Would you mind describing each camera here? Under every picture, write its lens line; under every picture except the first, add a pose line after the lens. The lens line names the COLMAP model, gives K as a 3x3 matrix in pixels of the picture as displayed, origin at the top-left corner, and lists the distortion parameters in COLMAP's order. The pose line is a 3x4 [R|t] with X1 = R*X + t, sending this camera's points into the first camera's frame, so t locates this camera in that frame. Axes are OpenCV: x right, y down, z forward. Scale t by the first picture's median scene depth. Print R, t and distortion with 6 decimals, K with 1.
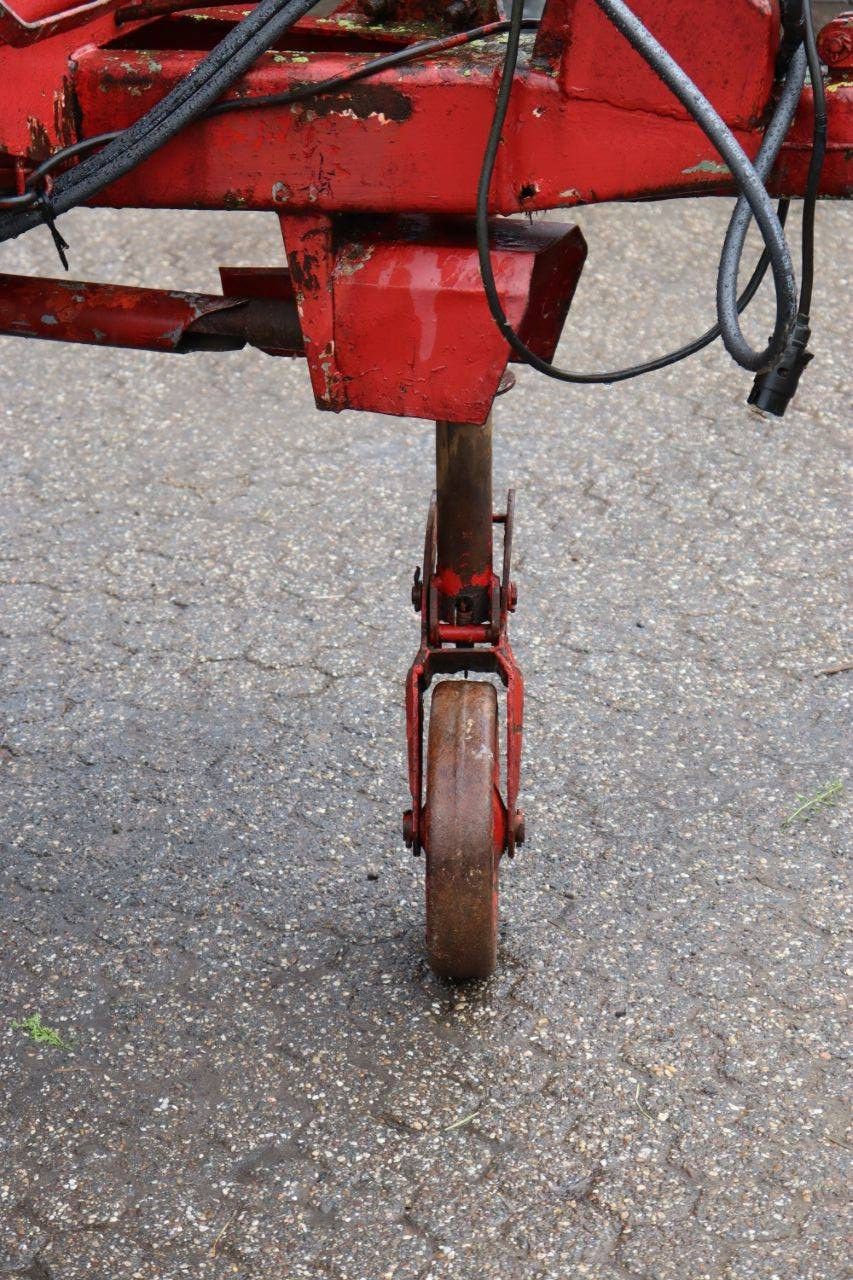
lens RADIAL K [[3017.4, 0, 426.5], [0, 3017.4, 640.0], [0, 0, 1]] dist [0.374133, 0.352374]
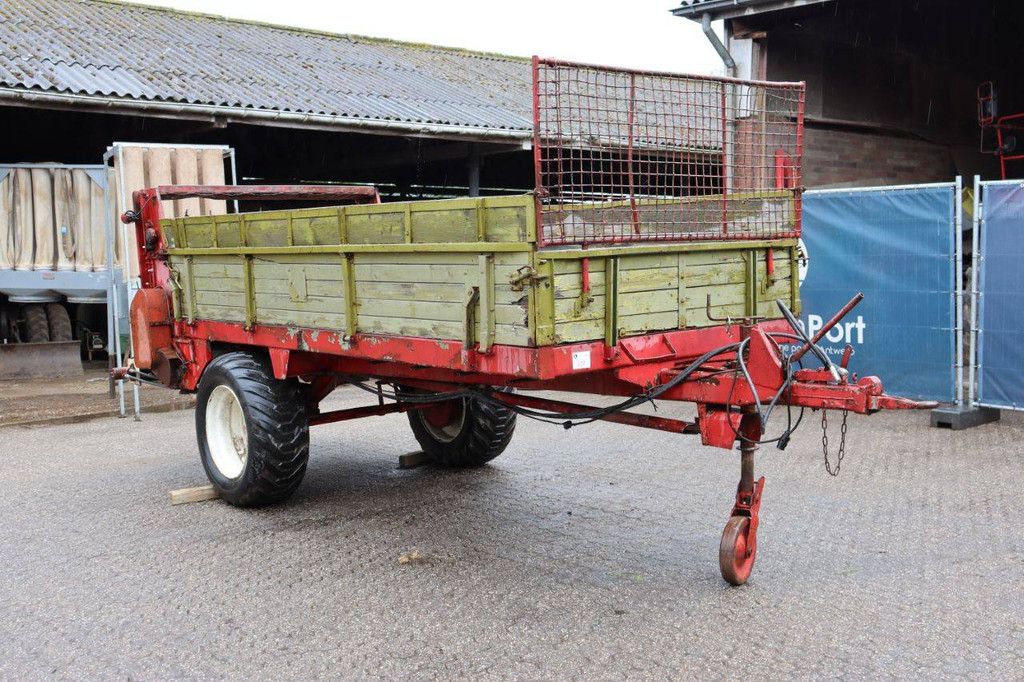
lens RADIAL K [[1163.1, 0, 520.0], [0, 1163.1, 339.3], [0, 0, 1]] dist [-0.015107, 0.054050]
pose [[0.869688, 0.050515, -0.491011, 0.574326], [-0.183380, 0.956619, -0.226390, 0.219380], [0.458274, 0.286930, 0.841223, -0.672263]]
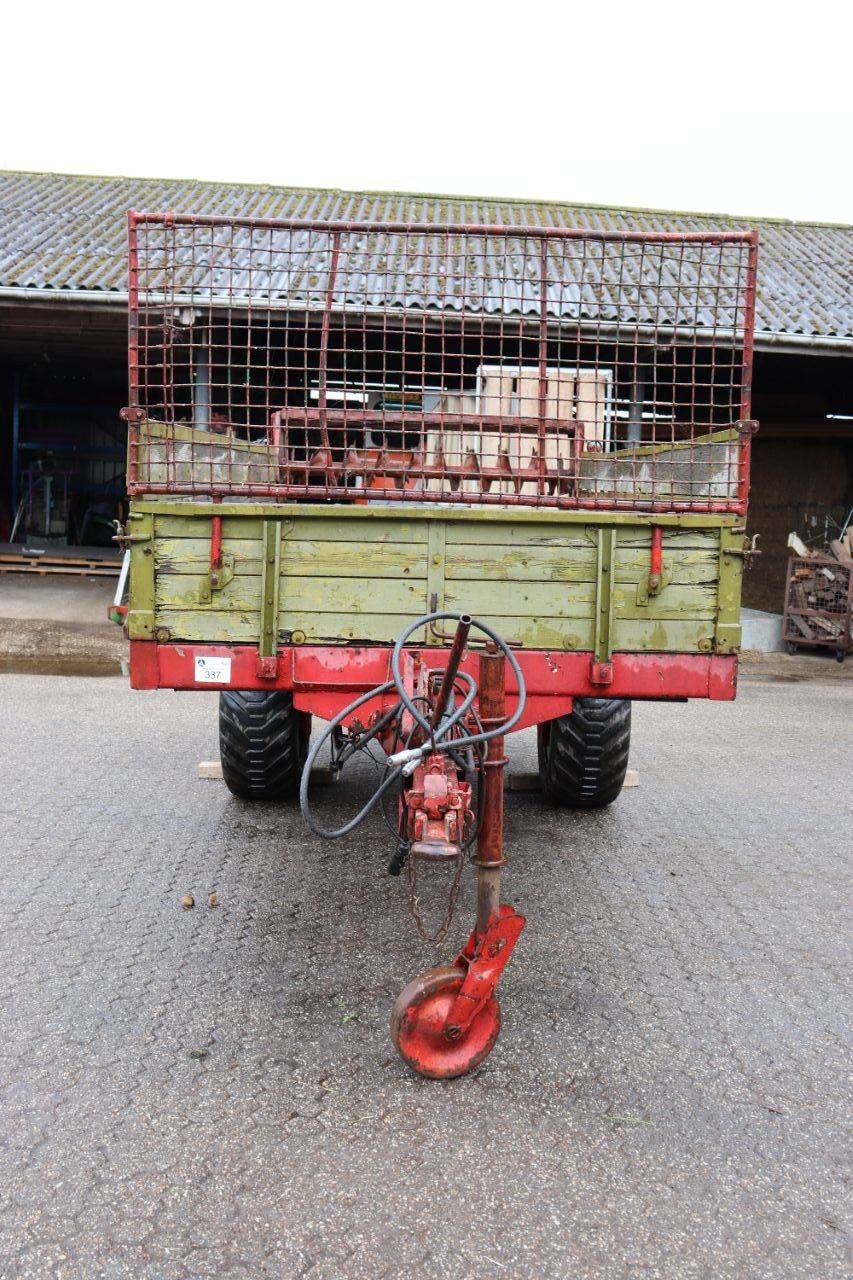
lens RADIAL K [[1298.7, 0, 427.1], [0, 1298.7, 627.5], [0, 0, 1]] dist [-0.034327, 0.001347]
pose [[0.355774, 0.144730, -0.923297, 1.039270], [-0.386900, 0.922111, -0.004540, -0.255120], [0.850725, 0.358839, 0.384059, 0.462074]]
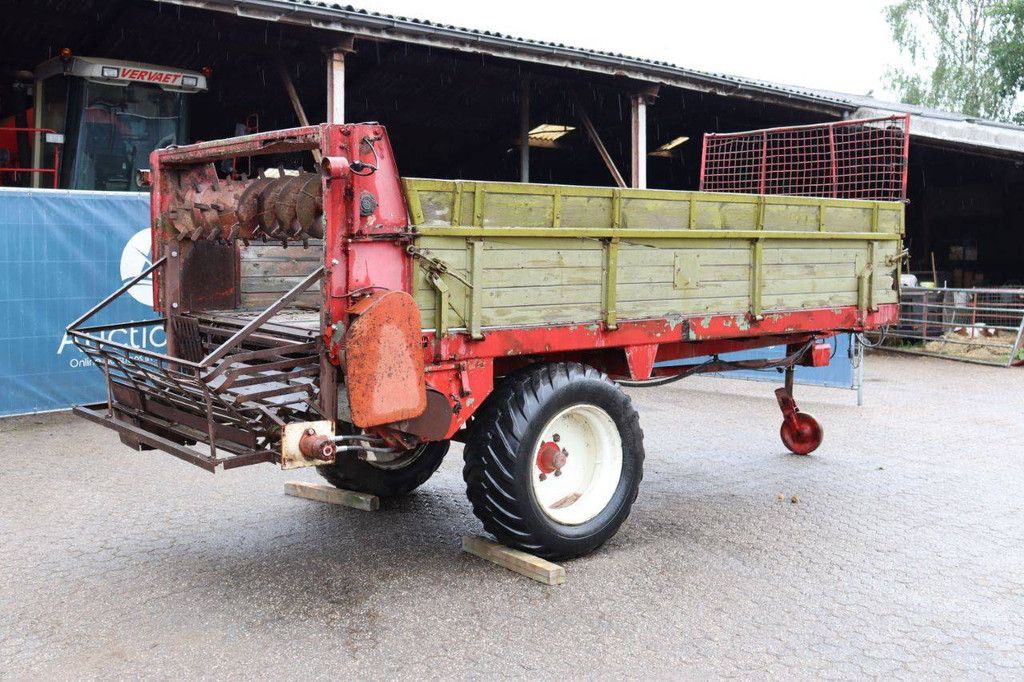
lens RADIAL K [[1115.3, 0, 512.0], [0, 1115.3, 341.0], [0, 0, 1]] dist [-0.030257, -0.004165]
pose [[0.494855, -0.045115, 0.867804, -2.647678], [0.307992, 0.942927, -0.126609, -0.018009], [-0.812564, 0.329930, 0.480507, 0.261431]]
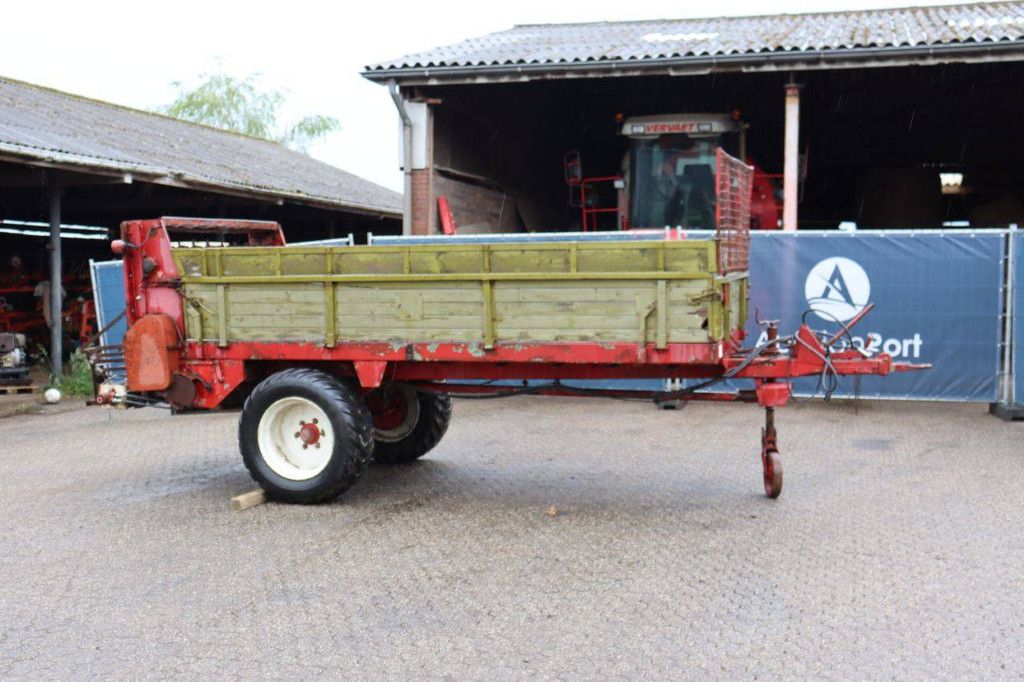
lens RADIAL K [[1163.1, 0, 520.0], [0, 1163.1, 339.3], [0, 0, 1]] dist [-0.015107, 0.054050]
pose [[0.996660, 0.008522, 0.081213, -0.789930], [0.016722, 0.952164, -0.305128, 0.576312], [-0.079928, 0.305467, 0.948842, -1.539075]]
